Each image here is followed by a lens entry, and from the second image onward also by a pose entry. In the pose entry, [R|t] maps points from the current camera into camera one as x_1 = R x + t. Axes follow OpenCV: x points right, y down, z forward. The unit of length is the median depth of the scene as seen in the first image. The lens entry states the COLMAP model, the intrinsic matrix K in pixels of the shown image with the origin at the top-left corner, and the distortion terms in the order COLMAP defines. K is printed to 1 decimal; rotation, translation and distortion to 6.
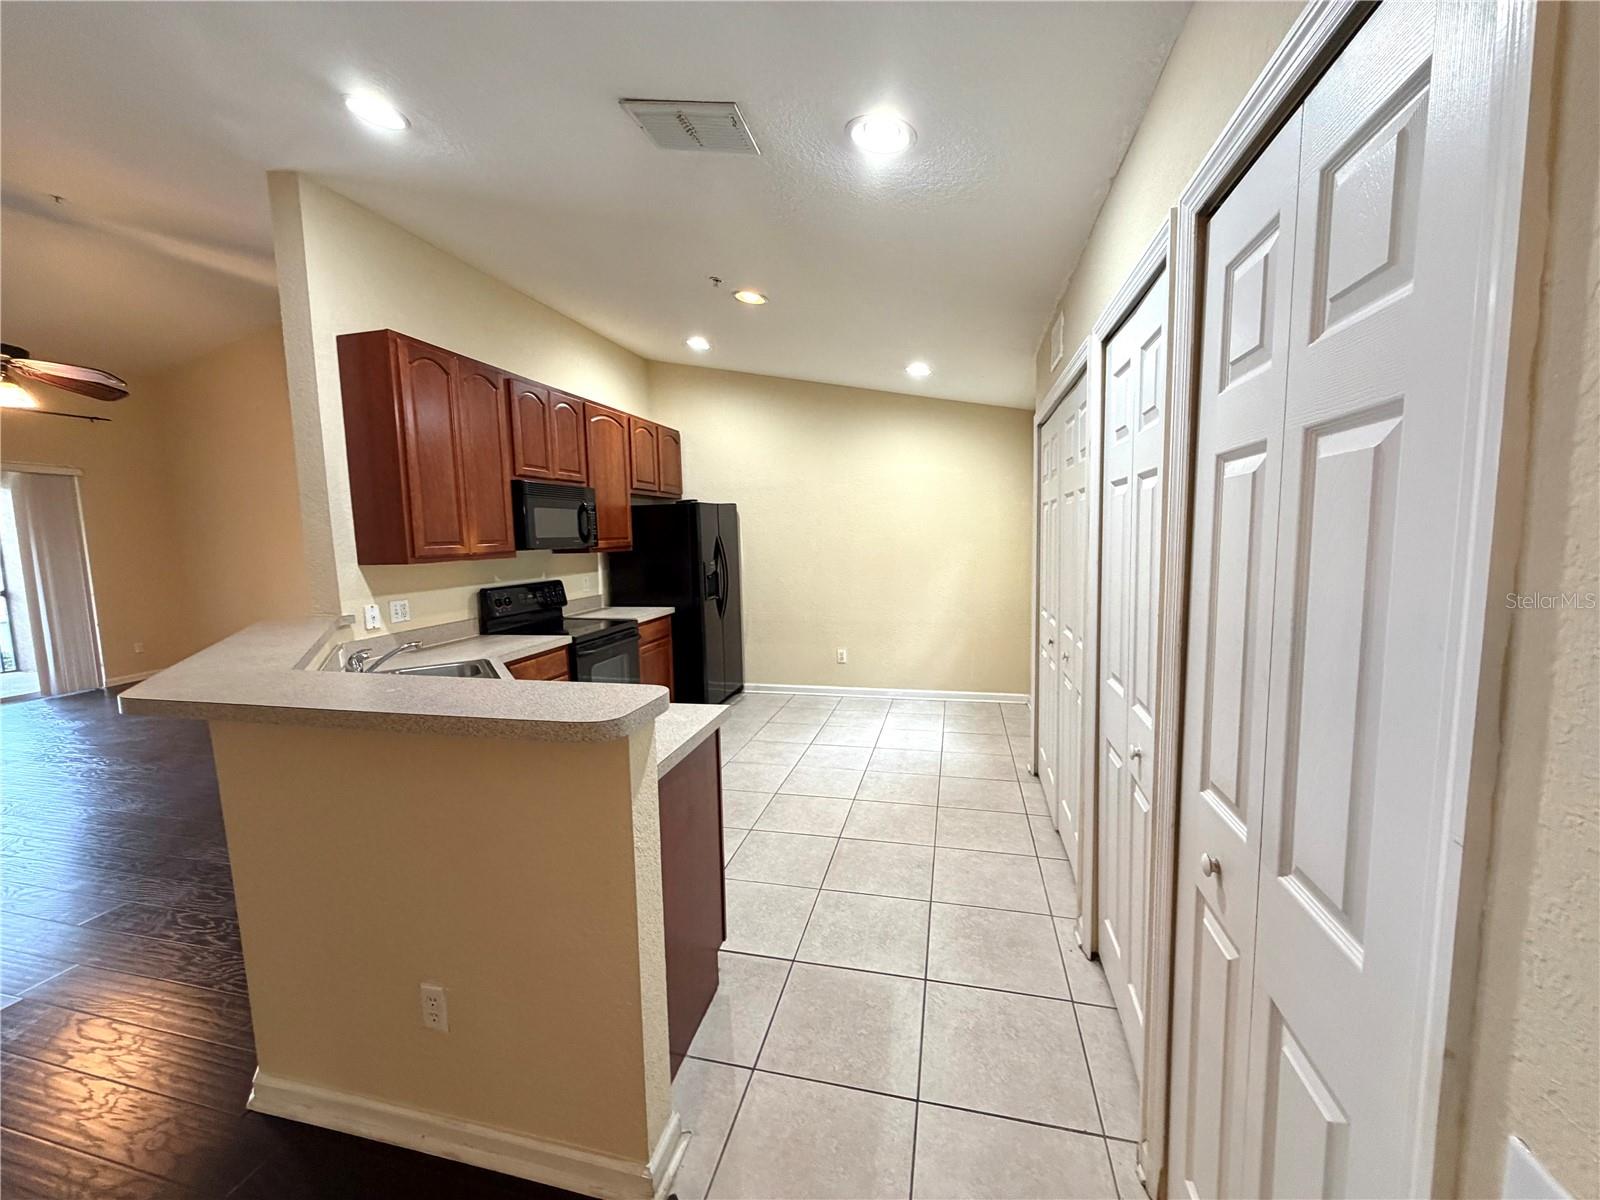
lens RADIAL K [[638.3, 0, 795.0], [0, 638.3, 605.9], [0, 0, 1]] dist [0.001208, -0.000083]
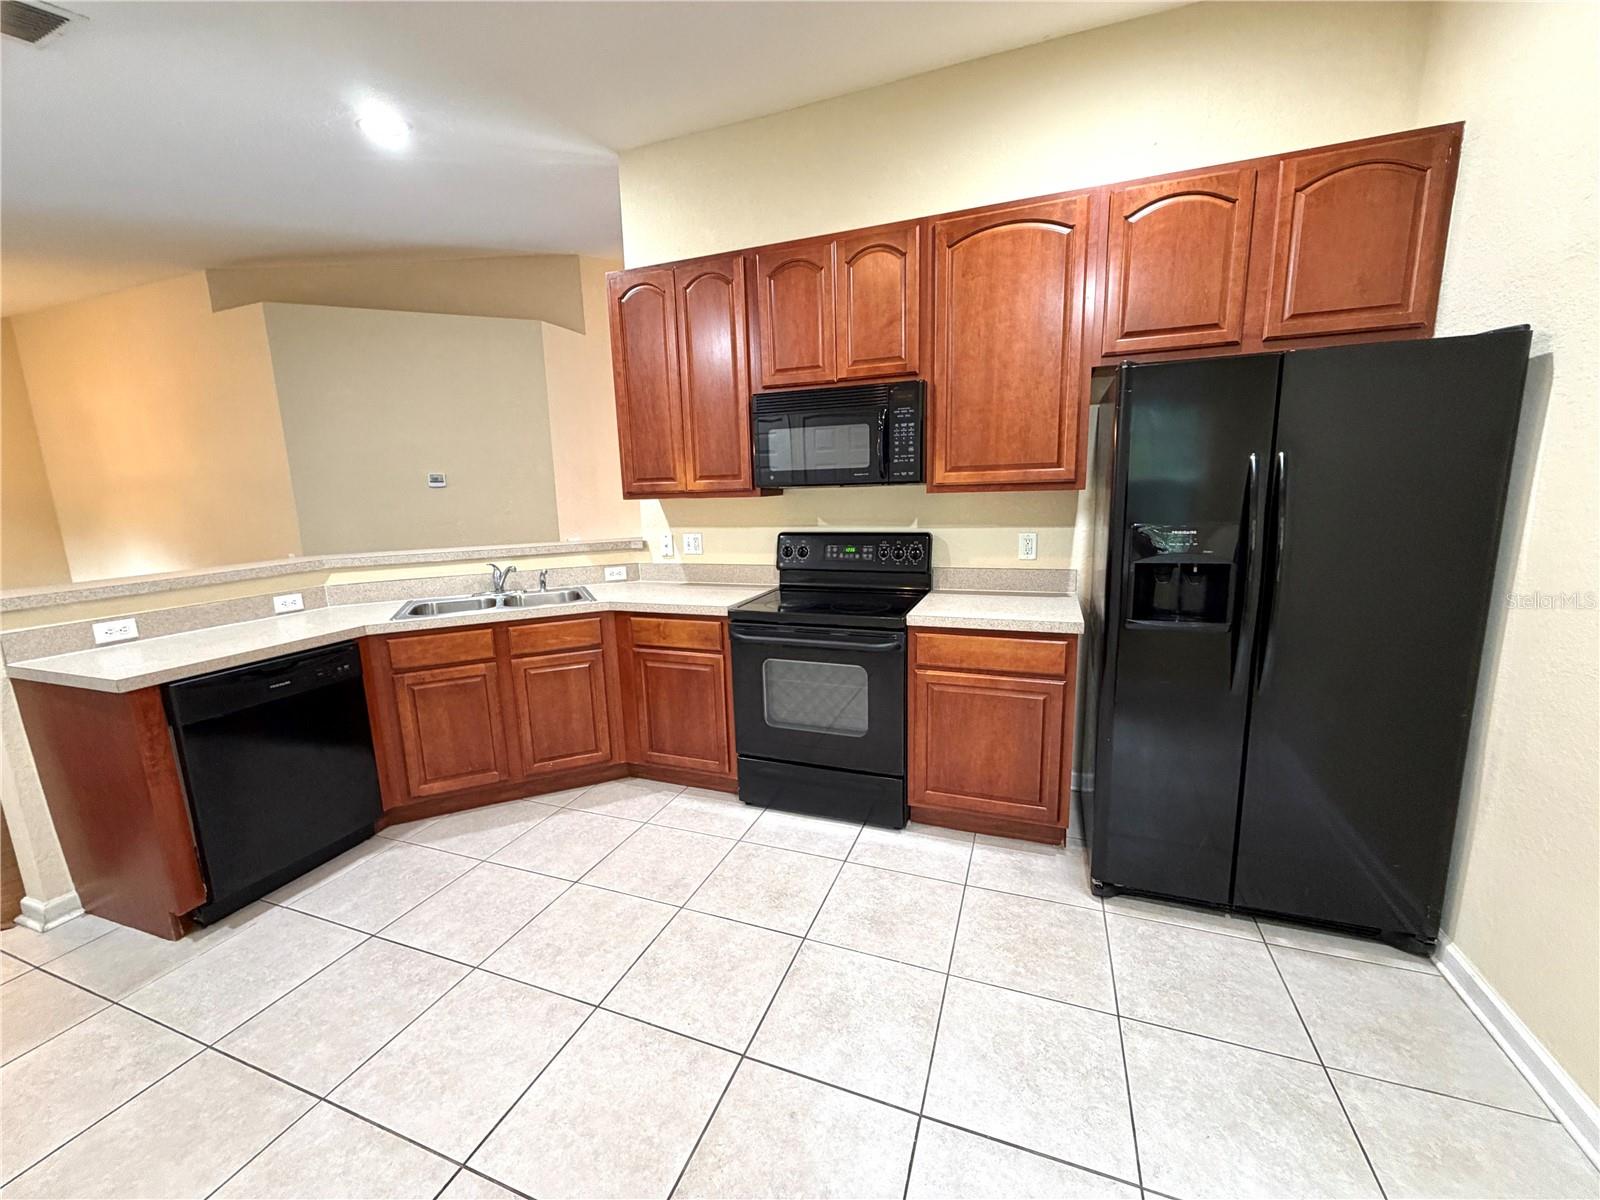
lens RADIAL K [[638.3, 0, 795.0], [0, 638.3, 605.9], [0, 0, 1]] dist [0.001208, -0.000083]
pose [[-0.120508, 0.209264, -0.970405, 0.346534], [-0.079346, 0.972371, 0.219542, -0.118990], [0.989536, 0.103455, -0.100574, 1.116687]]
